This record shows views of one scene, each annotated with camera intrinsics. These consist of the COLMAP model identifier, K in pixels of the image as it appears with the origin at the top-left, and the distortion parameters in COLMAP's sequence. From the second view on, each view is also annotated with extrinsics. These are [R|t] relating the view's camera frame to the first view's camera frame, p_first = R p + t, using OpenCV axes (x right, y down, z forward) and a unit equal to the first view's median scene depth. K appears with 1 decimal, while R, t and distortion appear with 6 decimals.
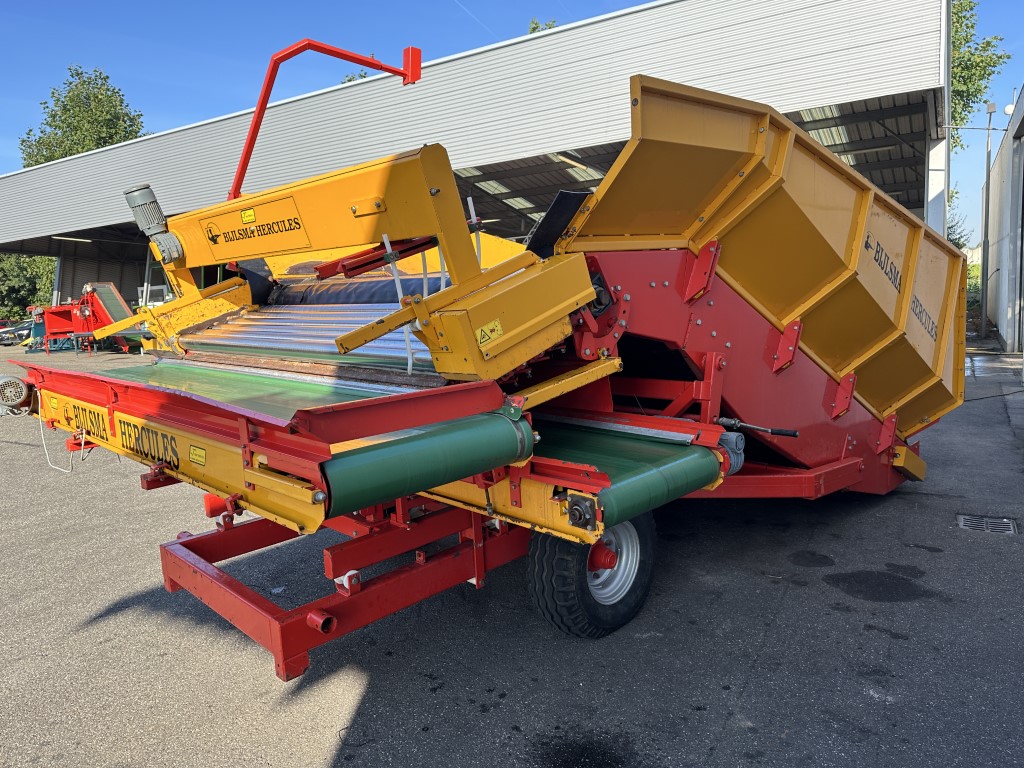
lens RADIAL K [[725.4, 0, 515.3], [0, 725.4, 372.5], [0, 0, 1]] dist [0.091090, -0.109556]
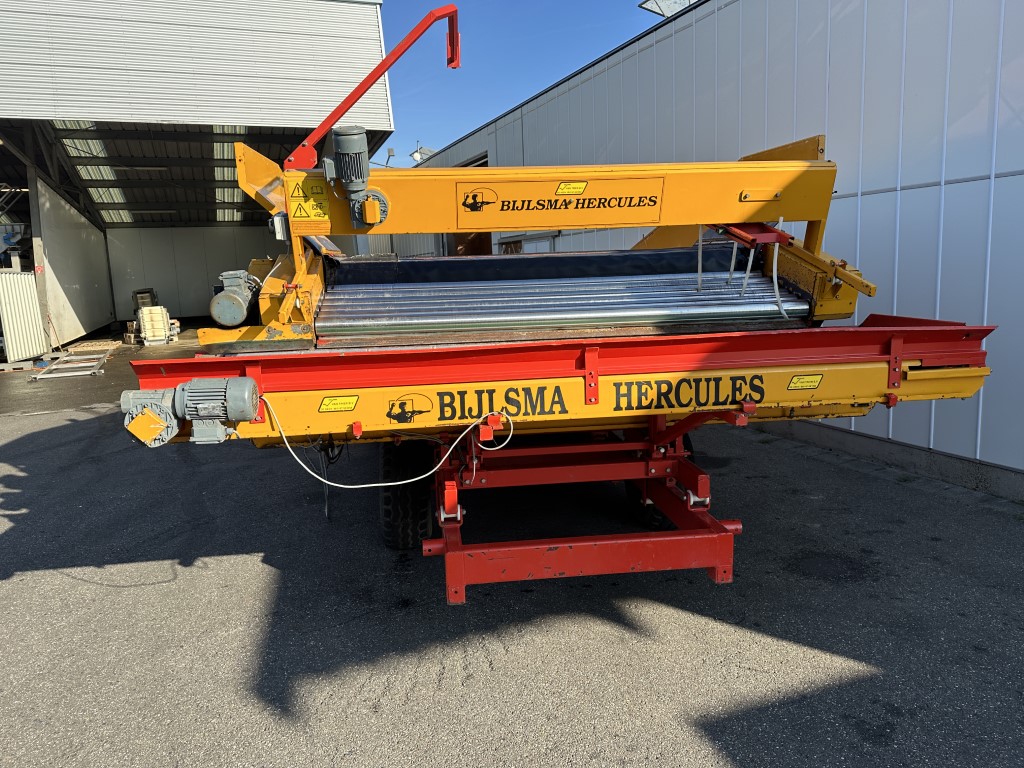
lens RADIAL K [[710.3, 0, 512.4], [0, 710.3, 371.7], [0, 0, 1]] dist [0.145887, -0.236712]
pose [[0.591288, -0.082627, 0.802217, -1.152631], [0.099504, 0.994611, 0.029102, 0.005627], [-0.800299, 0.062616, 0.596323, 0.447684]]
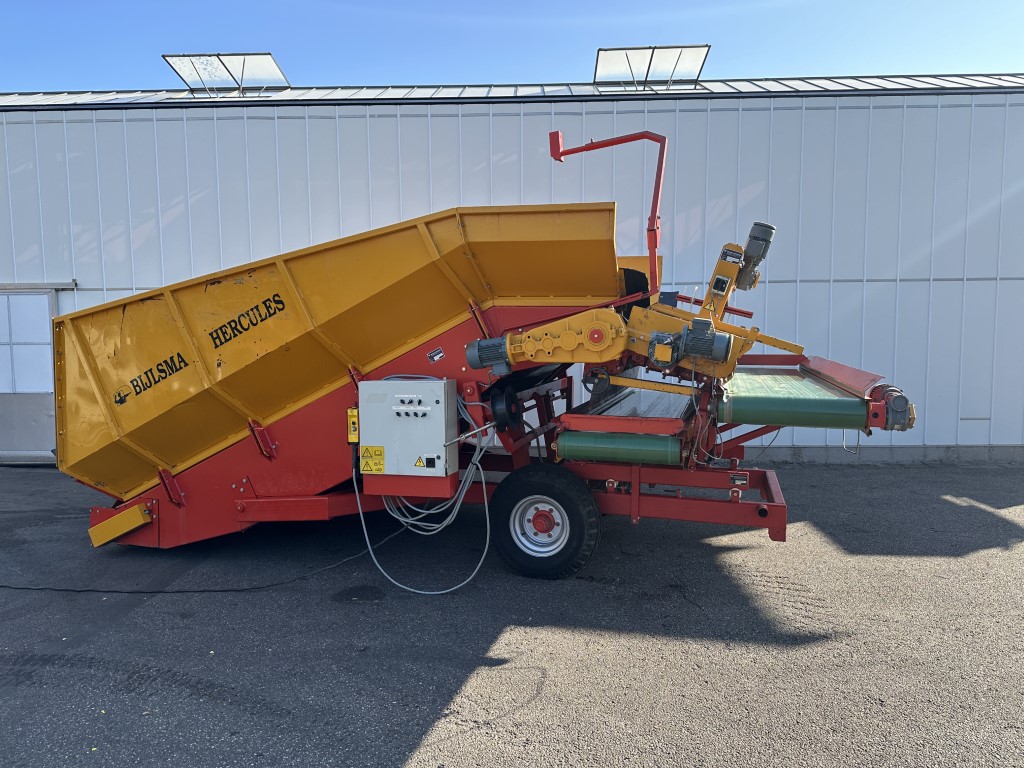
lens RADIAL K [[702.8, 0, 518.0], [0, 702.8, 384.1], [0, 0, 1]] dist [0.084709, -0.104085]
pose [[-0.494807, -0.012465, 0.868914, -1.418282], [0.137632, 0.986153, 0.092522, -0.174347], [-0.858035, 0.165370, -0.486239, 2.100128]]
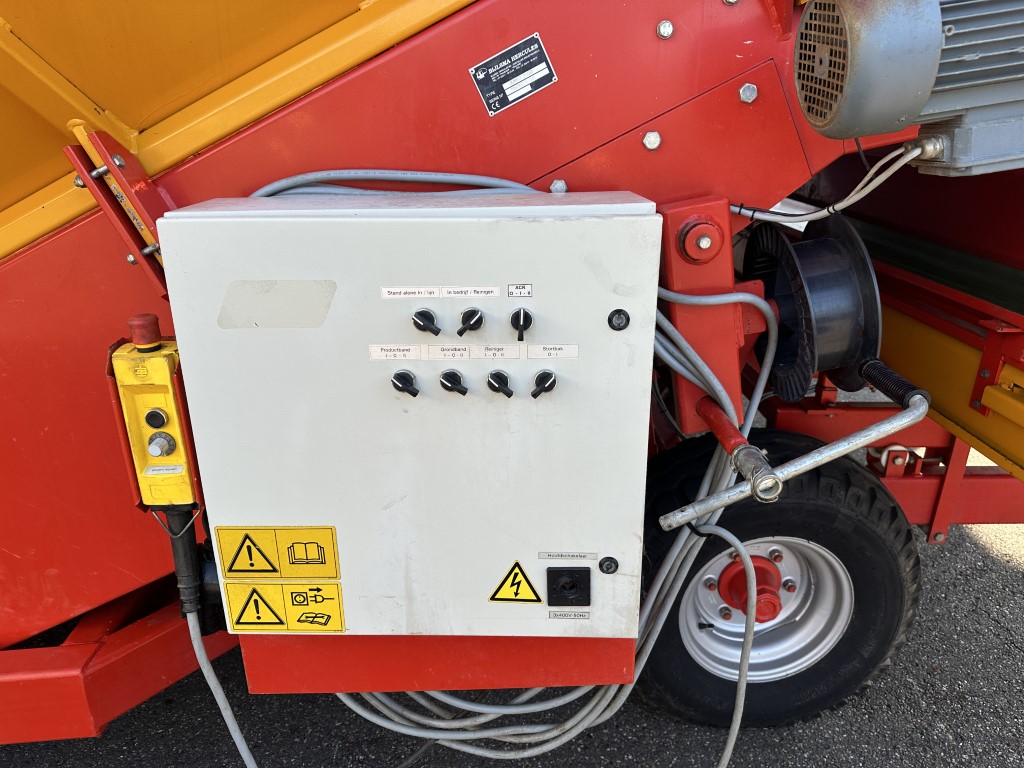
lens RADIAL K [[711.9, 0, 497.7], [0, 711.9, 395.7], [0, 0, 1]] dist [-0.005561, -0.004038]
pose [[-0.720676, -0.218405, 0.657971, -0.399395], [0.118016, 0.896579, 0.426871, -0.133166], [-0.683153, 0.385286, -0.620368, 1.811967]]
